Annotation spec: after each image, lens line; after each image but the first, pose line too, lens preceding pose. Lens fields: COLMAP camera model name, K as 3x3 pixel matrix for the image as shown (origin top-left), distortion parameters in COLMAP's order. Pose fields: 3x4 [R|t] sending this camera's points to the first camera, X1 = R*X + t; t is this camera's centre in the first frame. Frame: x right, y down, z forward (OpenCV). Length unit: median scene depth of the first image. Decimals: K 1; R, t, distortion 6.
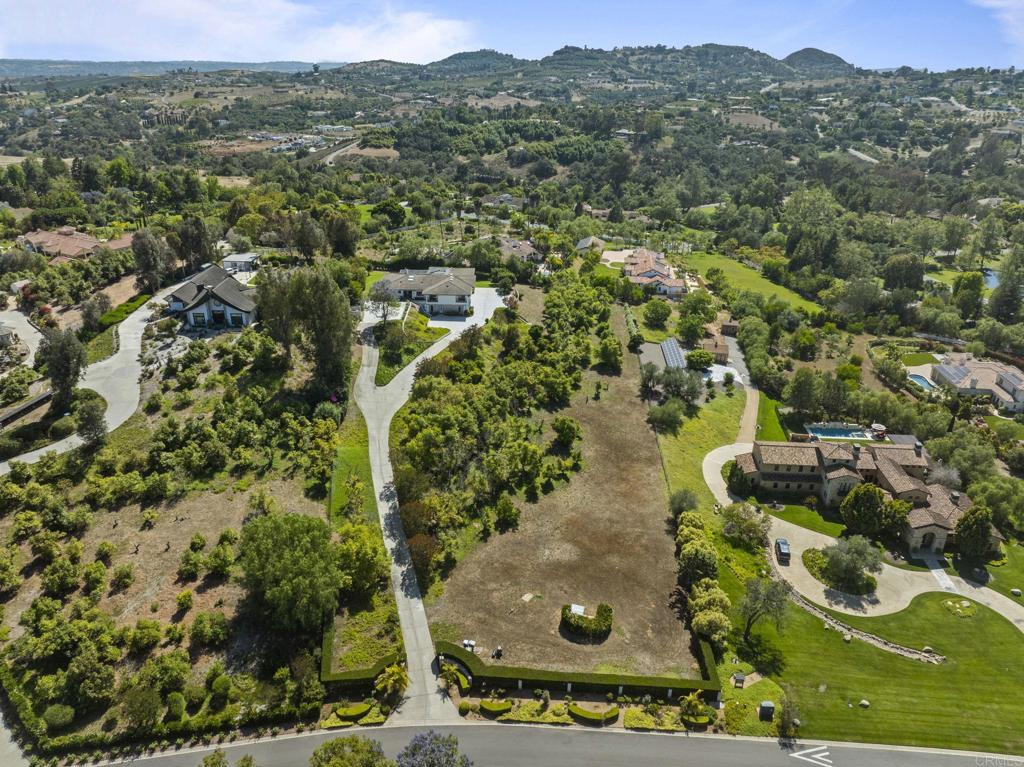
lens RADIAL K [[721.8, 0, 516.4], [0, 721.8, 384.8], [0, 0, 1]] dist [-0.039670, 0.007148]
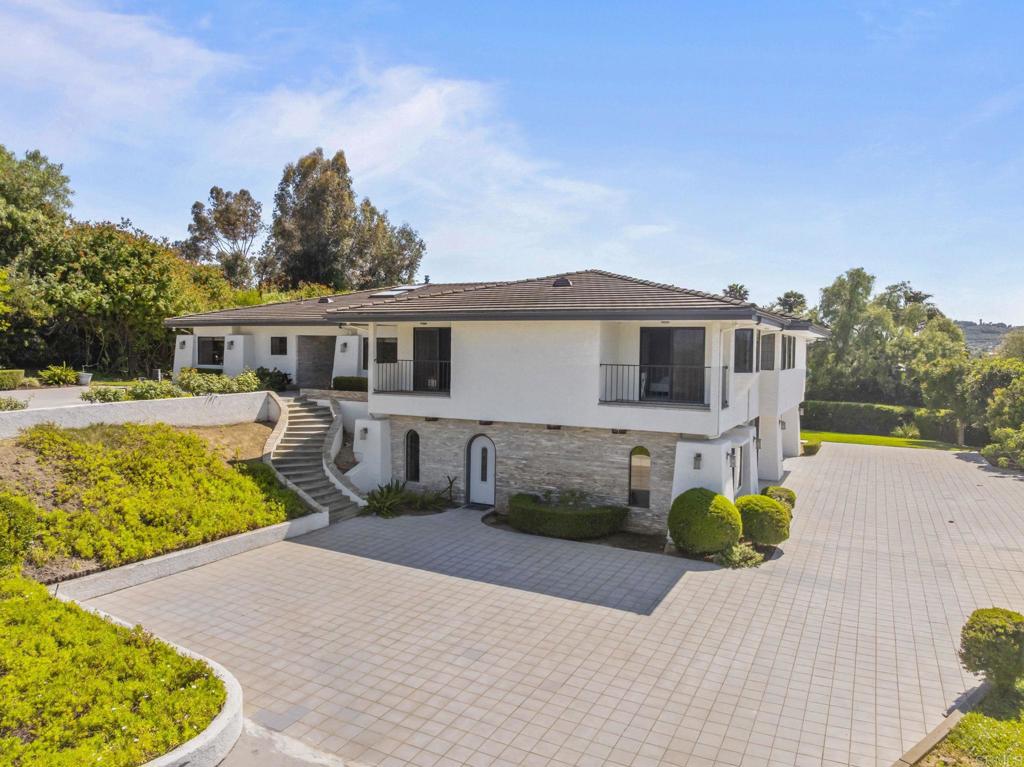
lens RADIAL K [[721.8, 0, 516.4], [0, 721.8, 384.8], [0, 0, 1]] dist [-0.039670, 0.007148]
pose [[0.885191, 0.012581, -0.465058, -0.012612], [-0.192564, 0.919892, -0.341641, -0.021155], [0.423504, 0.391970, 0.816703, 0.239681]]
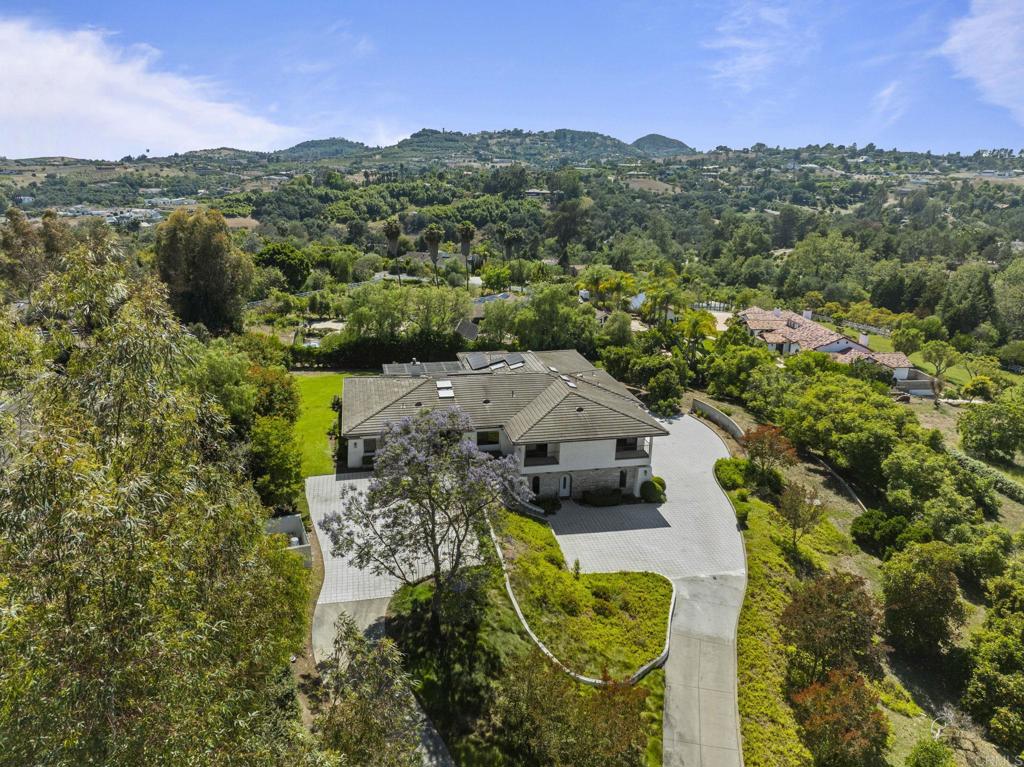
lens RADIAL K [[721.8, 0, 516.4], [0, 721.8, 384.8], [0, 0, 1]] dist [-0.039670, 0.007148]
pose [[0.979035, -0.062110, 0.193993, -0.047833], [0.084666, 0.990294, -0.110228, -0.030490], [-0.185264, 0.124342, 0.974790, 0.186006]]
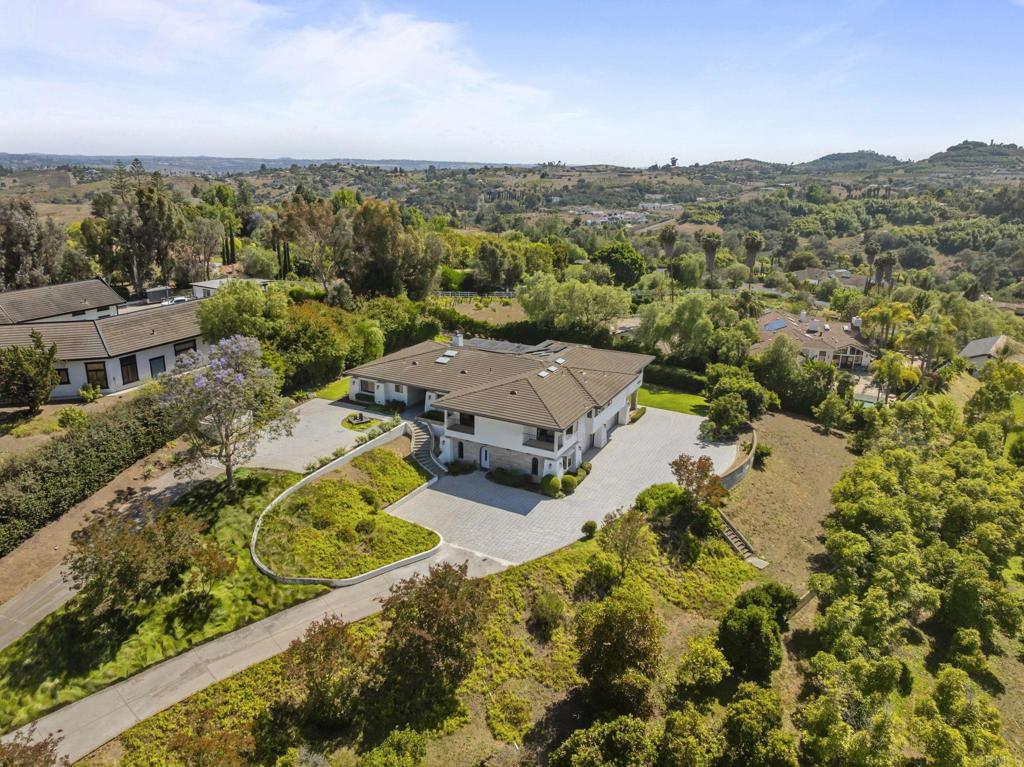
lens RADIAL K [[721.8, 0, 516.4], [0, 721.8, 384.8], [0, 0, 1]] dist [-0.039670, 0.007148]
pose [[0.887808, 0.138083, -0.439010, 0.012946], [-0.195463, 0.976749, -0.088064, -0.029428], [0.416643, 0.163994, 0.894156, 0.186567]]
